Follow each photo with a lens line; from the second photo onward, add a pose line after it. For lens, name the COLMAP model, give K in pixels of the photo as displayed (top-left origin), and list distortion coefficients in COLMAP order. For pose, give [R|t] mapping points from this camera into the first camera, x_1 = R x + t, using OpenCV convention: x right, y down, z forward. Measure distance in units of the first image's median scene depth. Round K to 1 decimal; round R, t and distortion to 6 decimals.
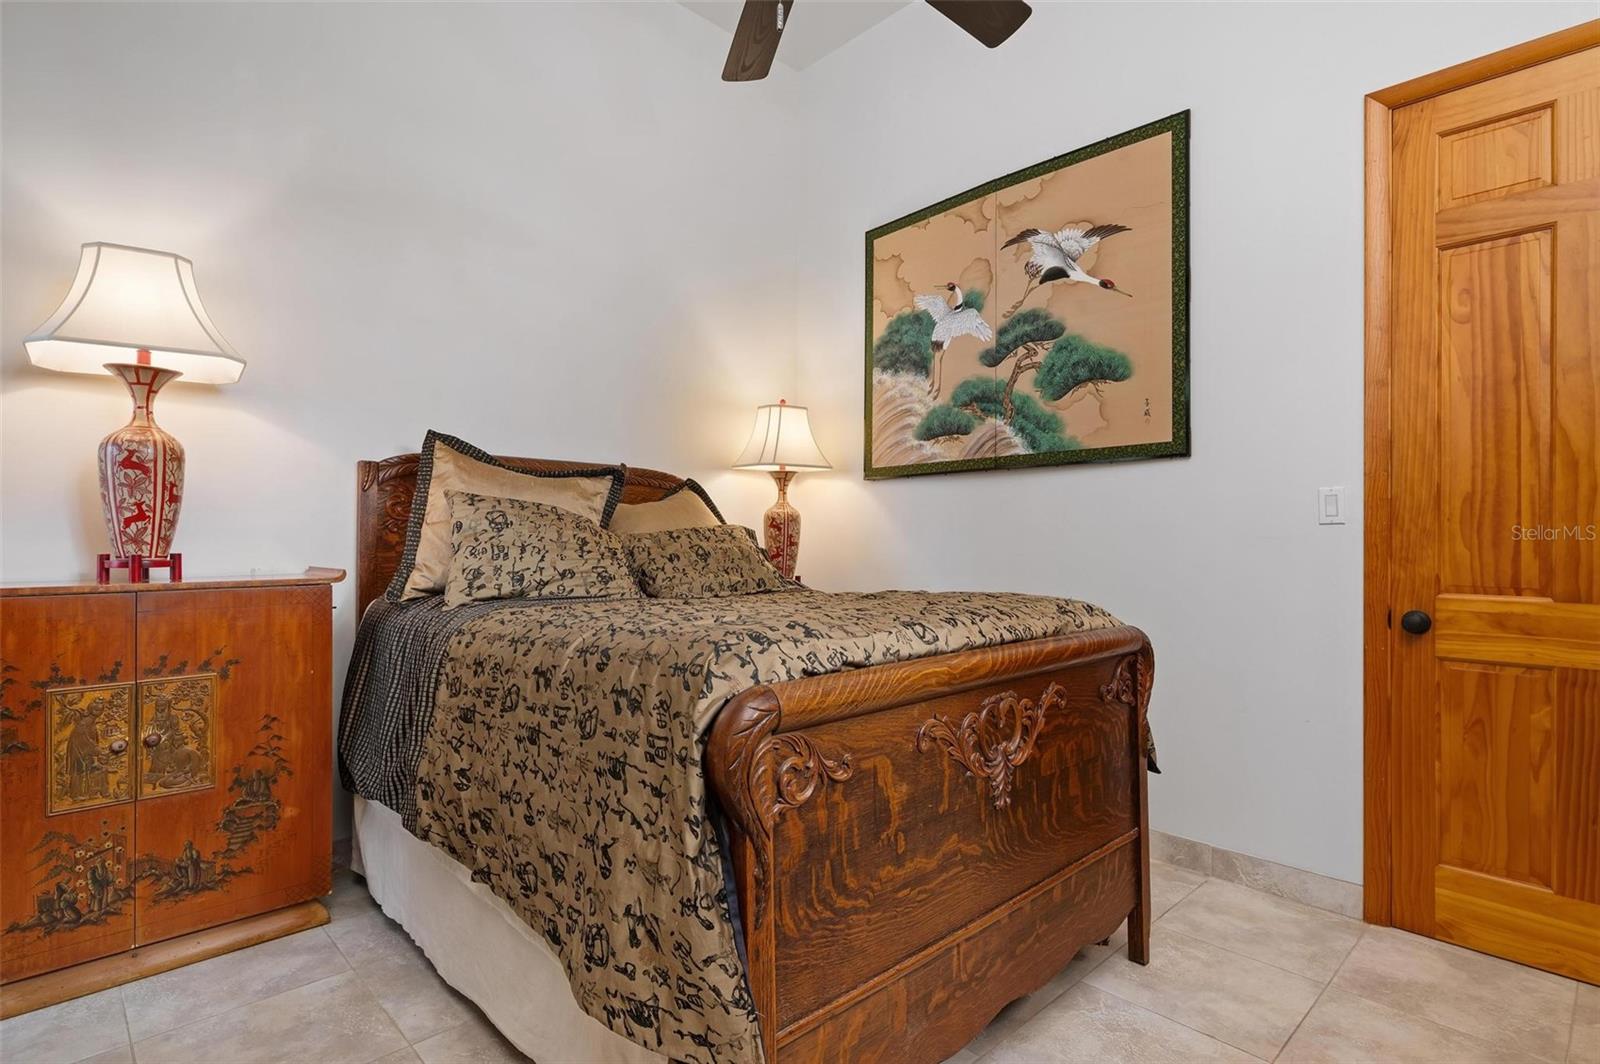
lens RADIAL K [[790.8, 0, 802.9], [0, 790.8, 537.9], [0, 0, 1]] dist [-0.000019, -0.000156]
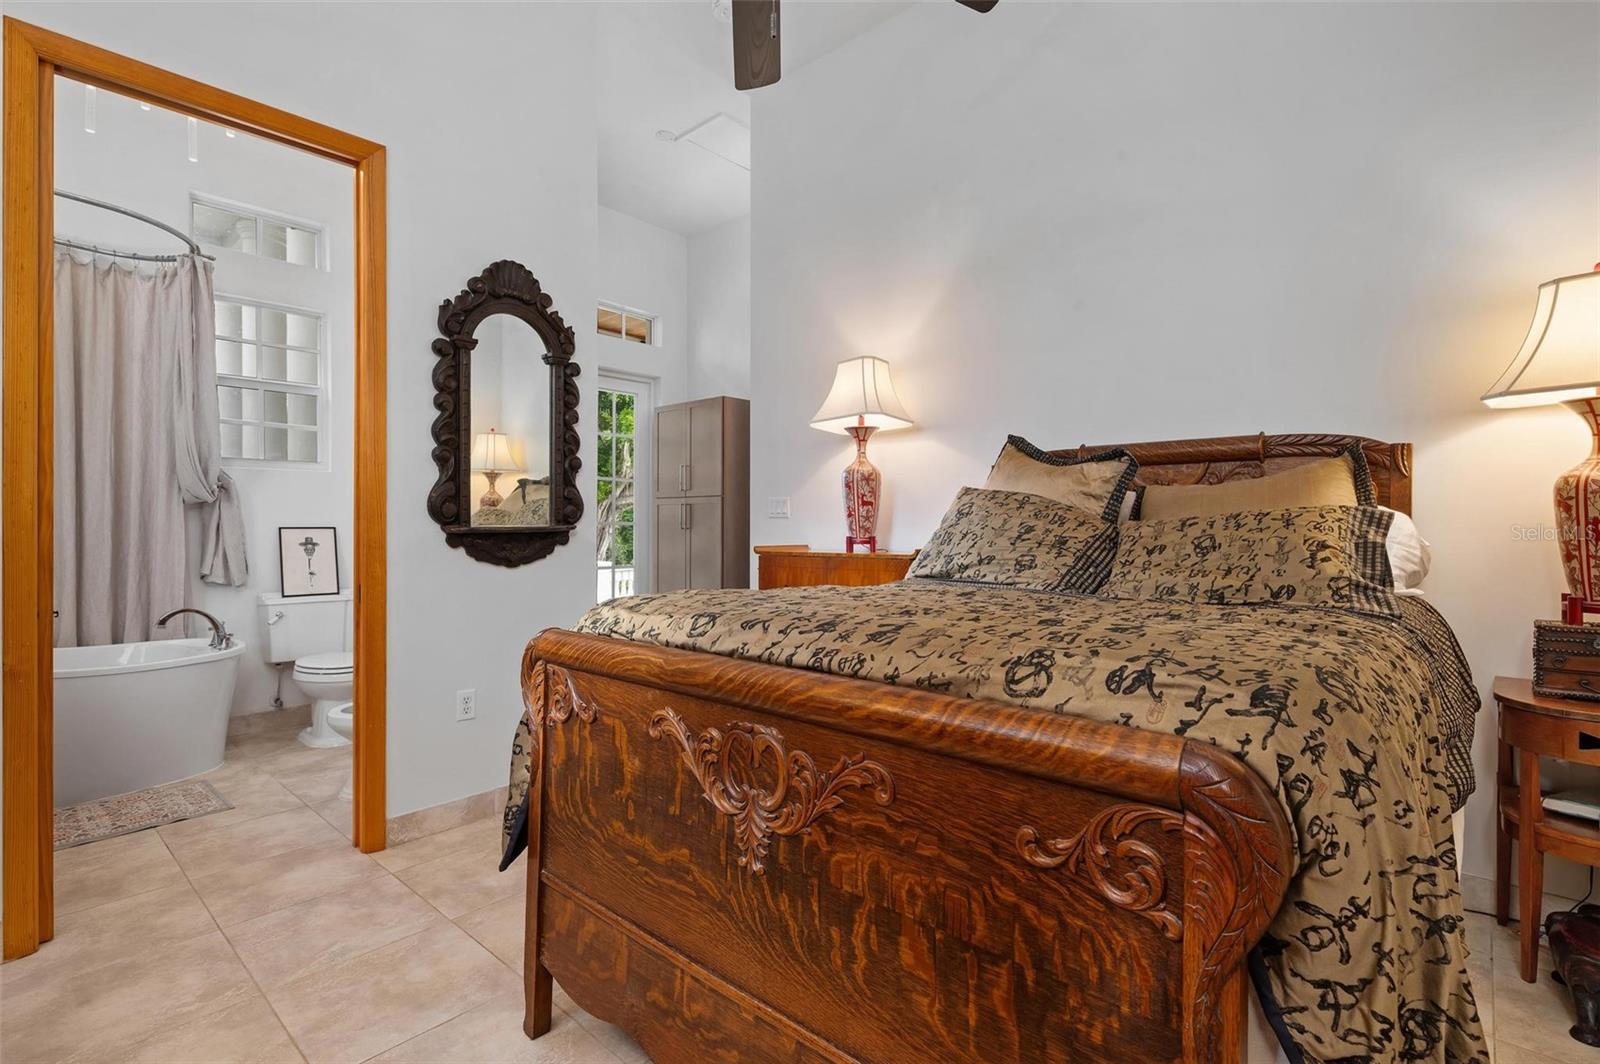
lens RADIAL K [[739.0, 0, 800.9], [0, 739.0, 526.7], [0, 0, 1]] dist [-0.006878, -0.006773]
pose [[0.079647, -0.005013, -0.996811, 0.346331], [0.004146, 0.999980, -0.004697, 0.002566], [0.996815, -0.003759, 0.079666, 0.351178]]
